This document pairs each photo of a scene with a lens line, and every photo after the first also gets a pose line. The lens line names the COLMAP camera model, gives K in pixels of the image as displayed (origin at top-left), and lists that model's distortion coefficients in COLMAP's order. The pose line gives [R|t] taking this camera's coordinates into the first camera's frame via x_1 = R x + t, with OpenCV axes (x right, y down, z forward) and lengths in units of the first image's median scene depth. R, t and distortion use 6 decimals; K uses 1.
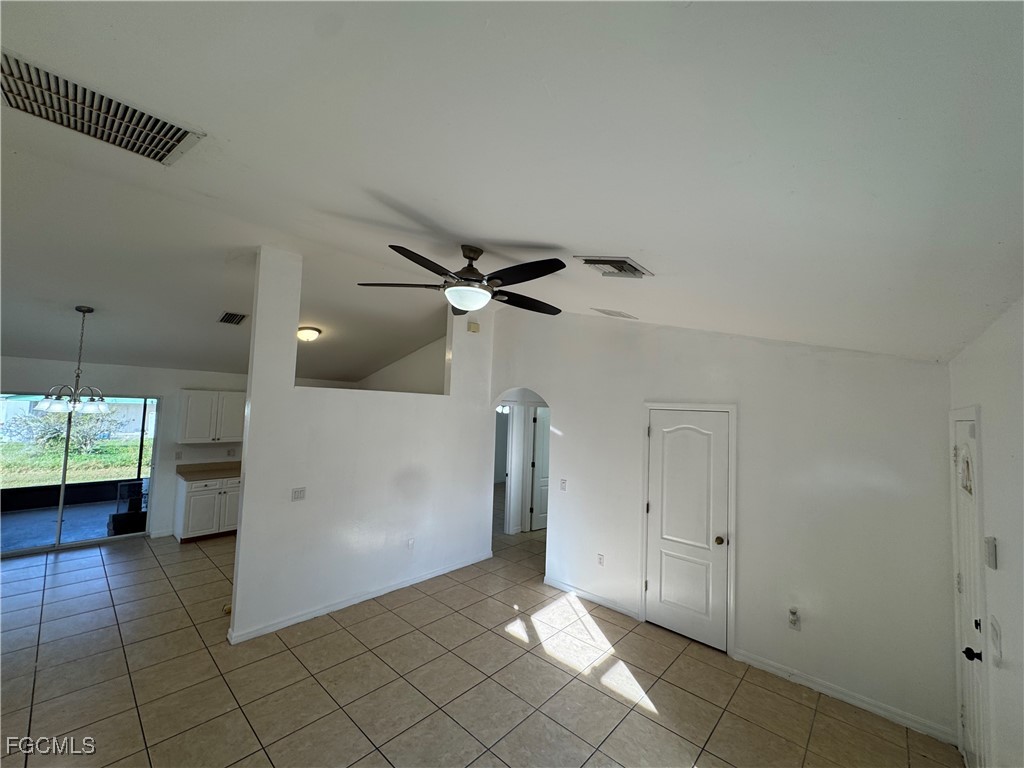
lens RADIAL K [[409.9, 0, 513.6], [0, 409.9, 384.6], [0, 0, 1]] dist [0.000079, 0.000029]
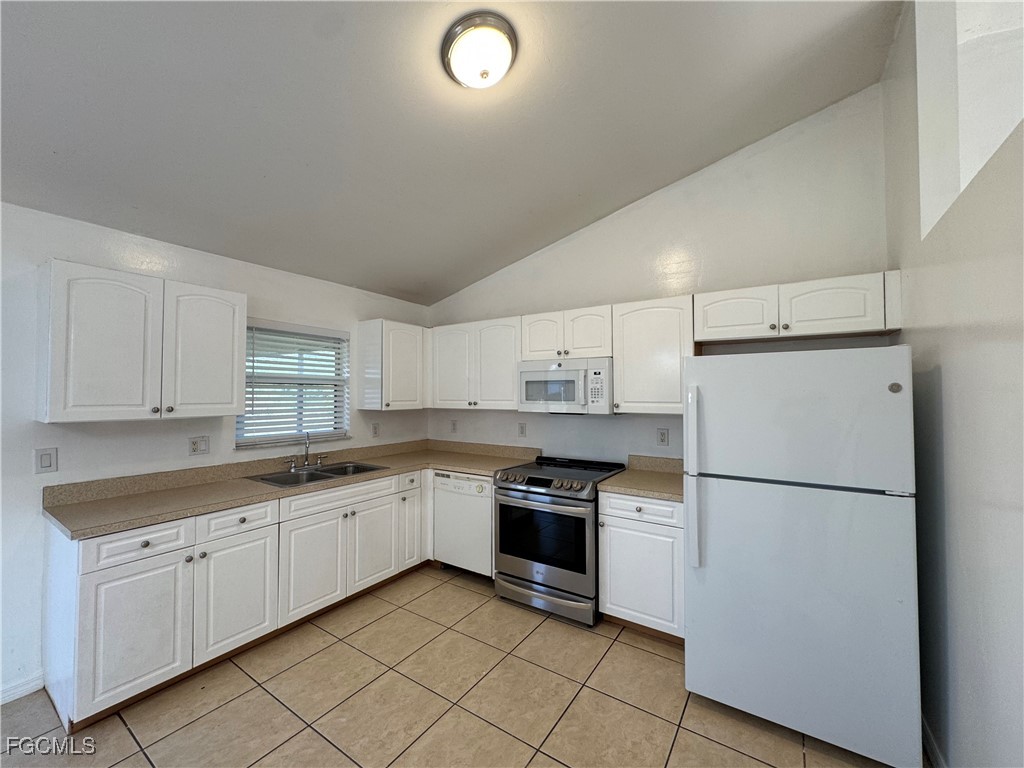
lens RADIAL K [[409.9, 0, 510.0], [0, 409.9, 385.3], [0, 0, 1]] dist [0.000079, 0.000029]
pose [[0.989540, -0.028065, 0.141501, -0.493718], [0.022502, 0.998915, 0.040764, 0.108864], [-0.142492, -0.037154, 0.989098, 0.623838]]
